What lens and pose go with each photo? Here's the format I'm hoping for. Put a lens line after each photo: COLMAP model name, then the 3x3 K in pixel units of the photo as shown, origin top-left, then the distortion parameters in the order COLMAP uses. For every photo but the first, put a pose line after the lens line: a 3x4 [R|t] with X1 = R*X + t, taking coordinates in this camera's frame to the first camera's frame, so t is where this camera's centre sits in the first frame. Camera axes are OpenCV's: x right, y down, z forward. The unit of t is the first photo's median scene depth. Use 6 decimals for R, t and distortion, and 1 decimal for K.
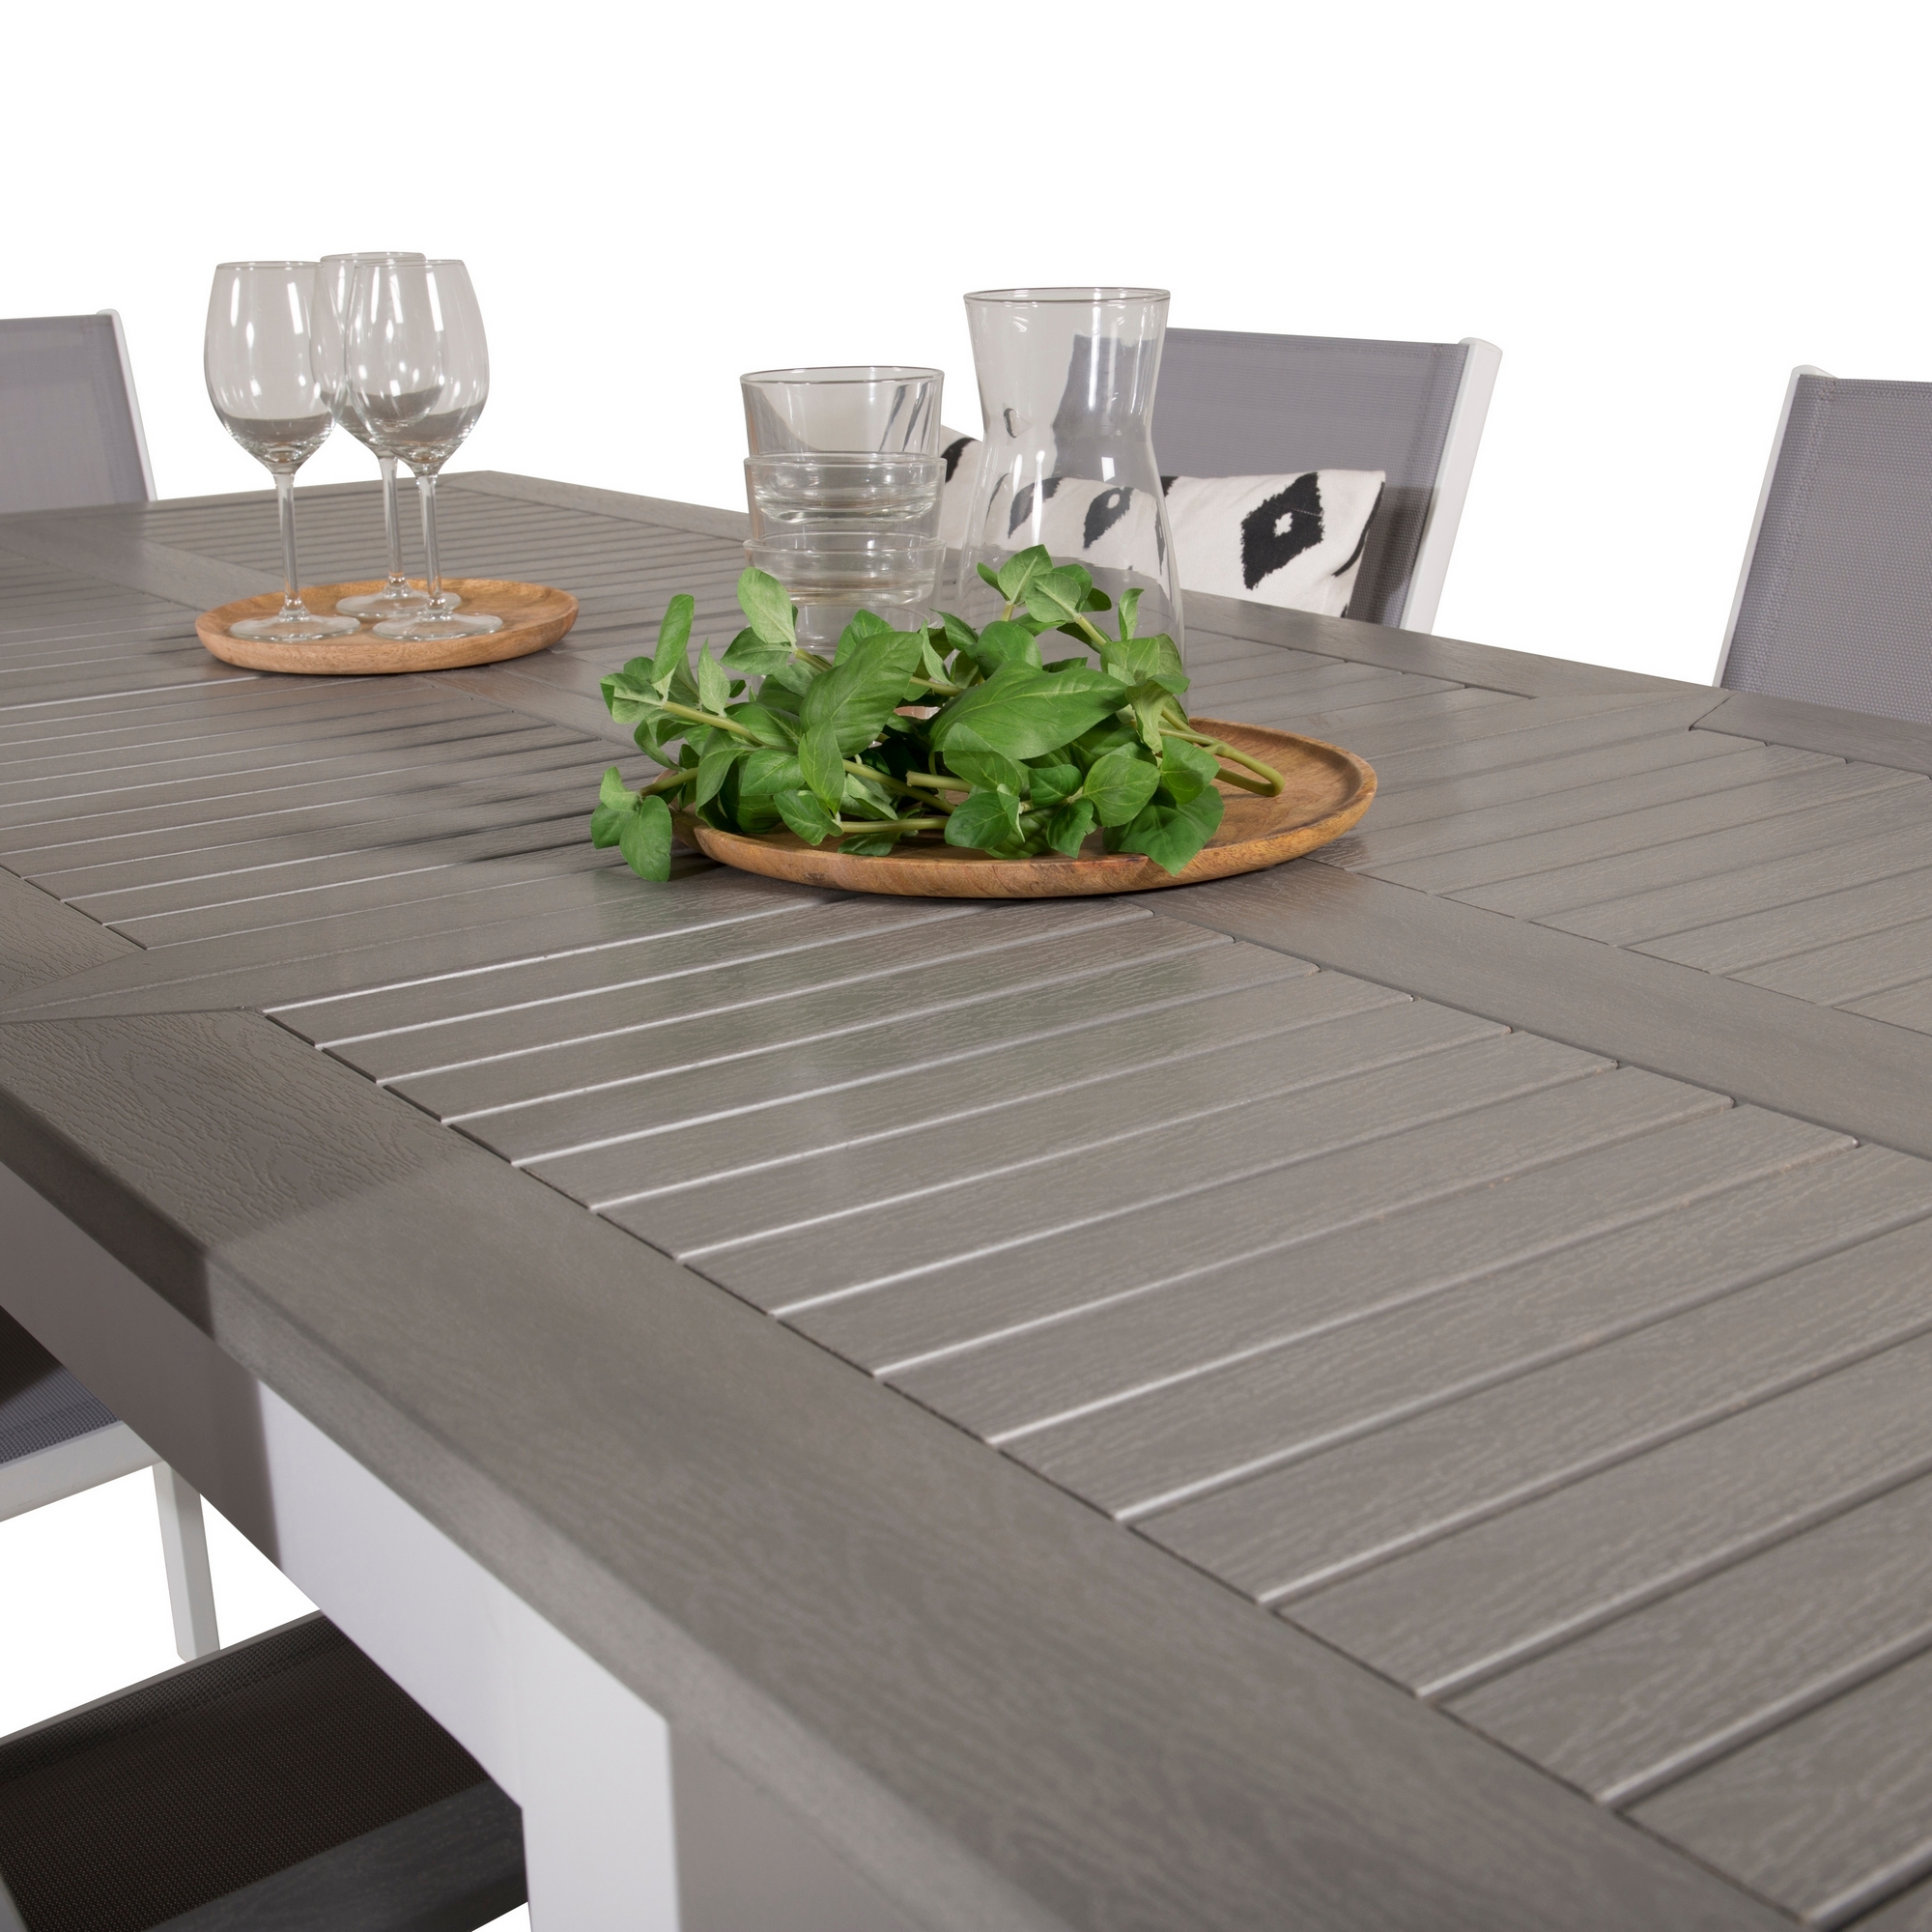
lens RADIAL K [[2766.4, 0, 966.0], [0, 2766.4, 966.0], [0, 0, 1]] dist [-0.010753, -0.091260]
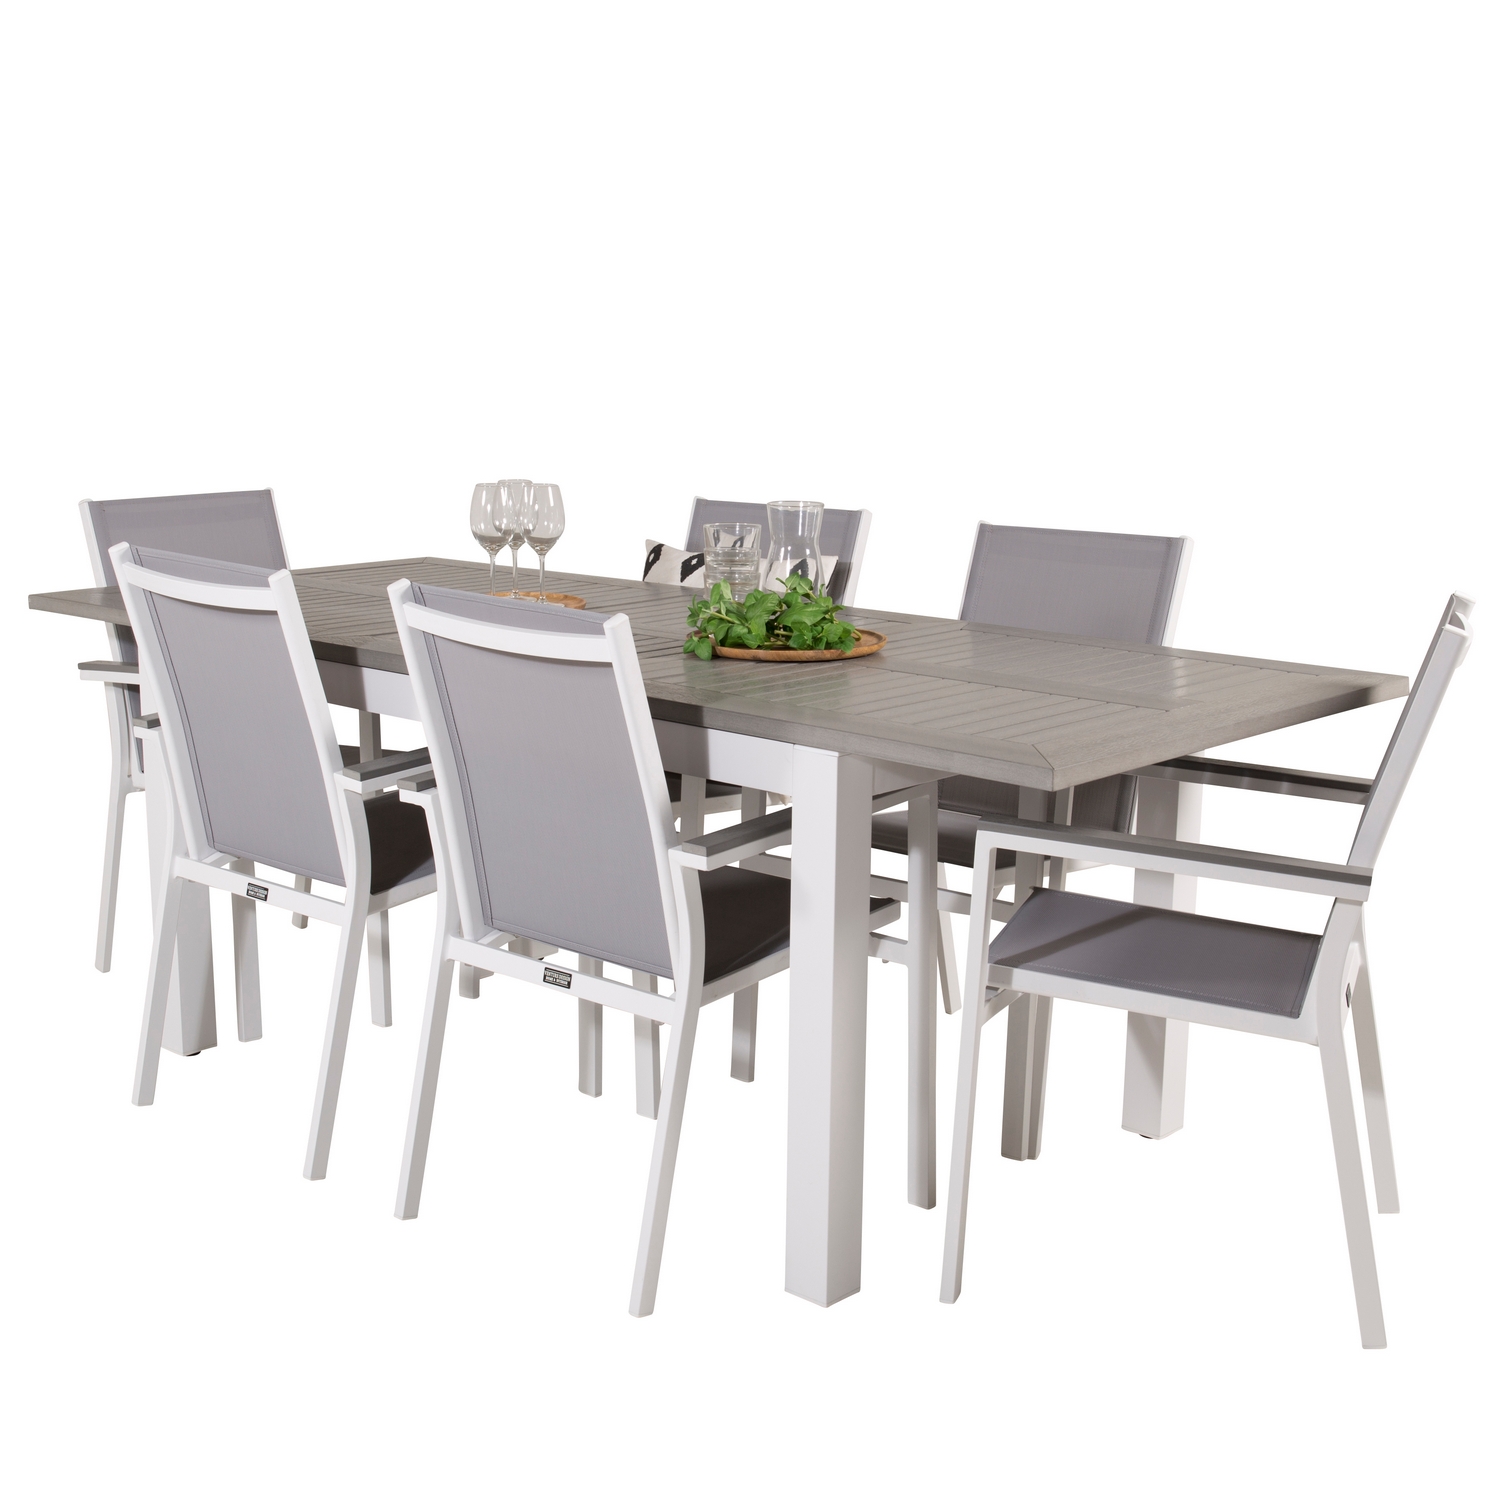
lens RADIAL K [[2147.9, 0, 750.0], [0, 2147.9, 750.0], [0, 0, 1]] dist [-0.010753, -0.091260]
pose [[0.974115, -0.016875, 0.225423, -0.712568], [0.037587, 0.995419, -0.087906, 0.347245], [-0.222907, 0.094104, 0.970287, -1.817992]]
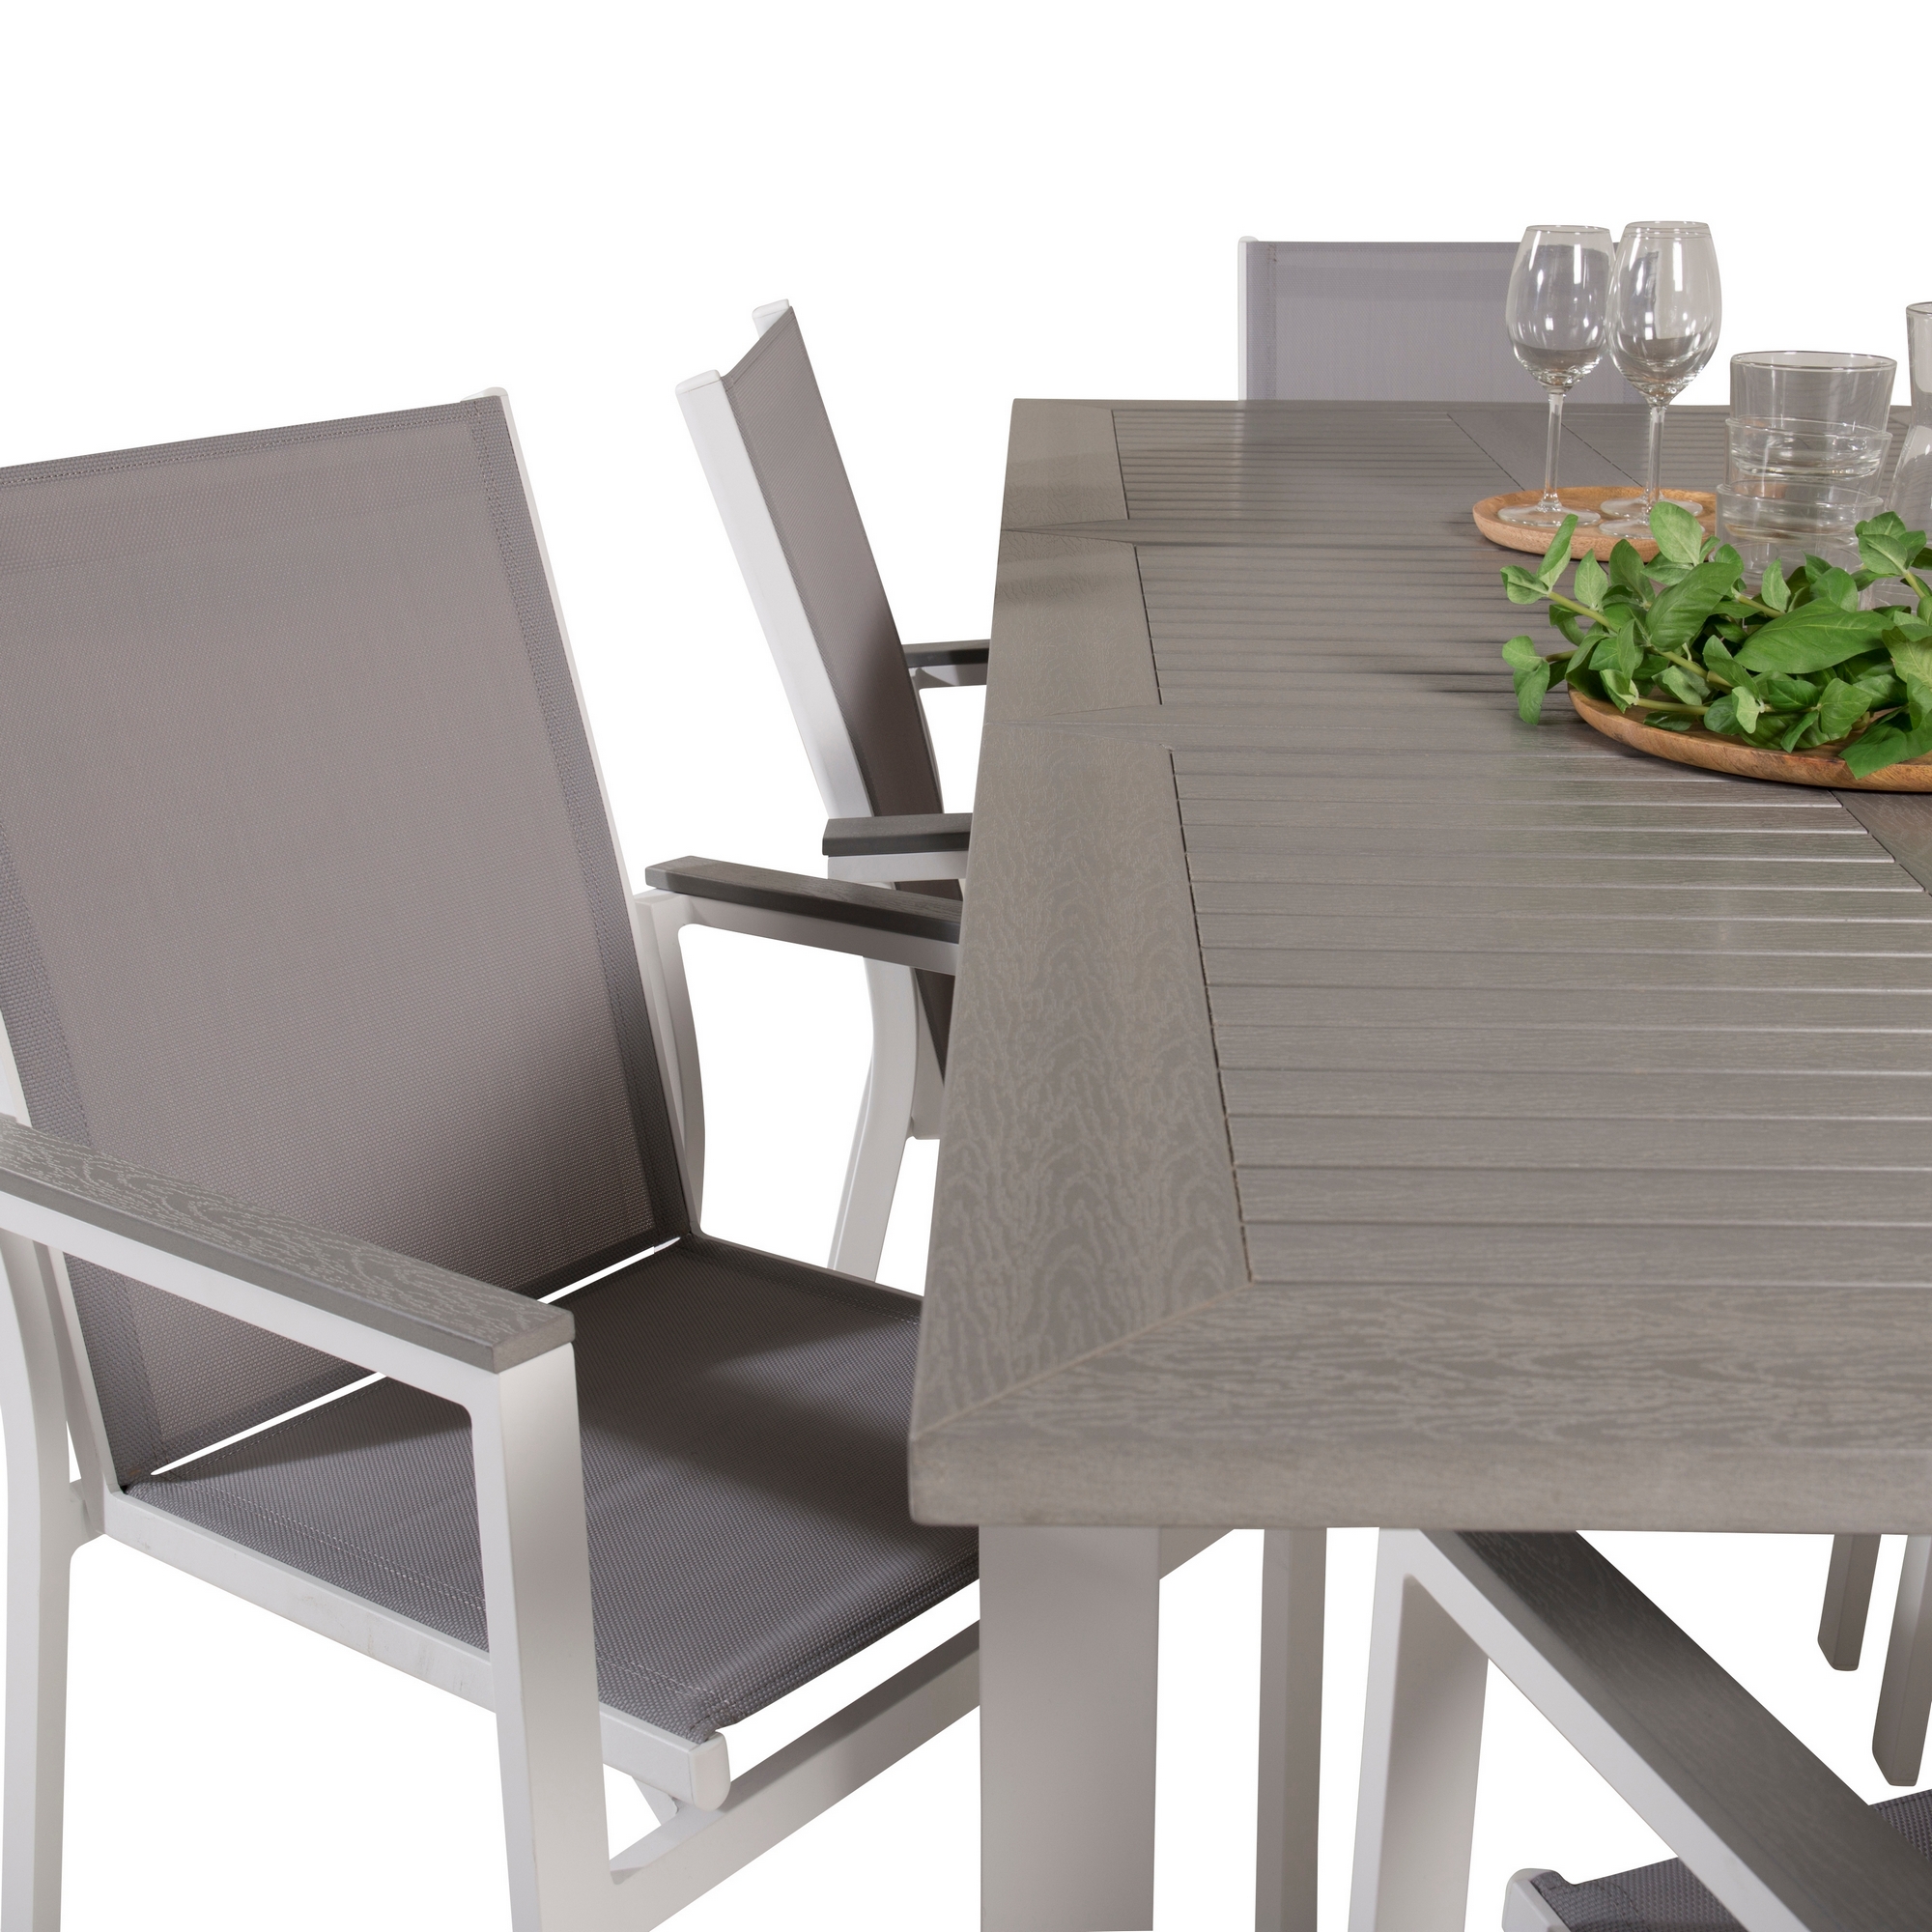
lens RADIAL K [[2766.4, 0, 966.0], [0, 2766.4, 966.0], [0, 0, 1]] dist [-0.010753, -0.091260]
pose [[0.786452, 0.211833, -0.580190, 0.479792], [-0.187847, 0.976883, 0.102041, -0.000948], [0.588394, 0.028736, 0.808064, -0.251553]]
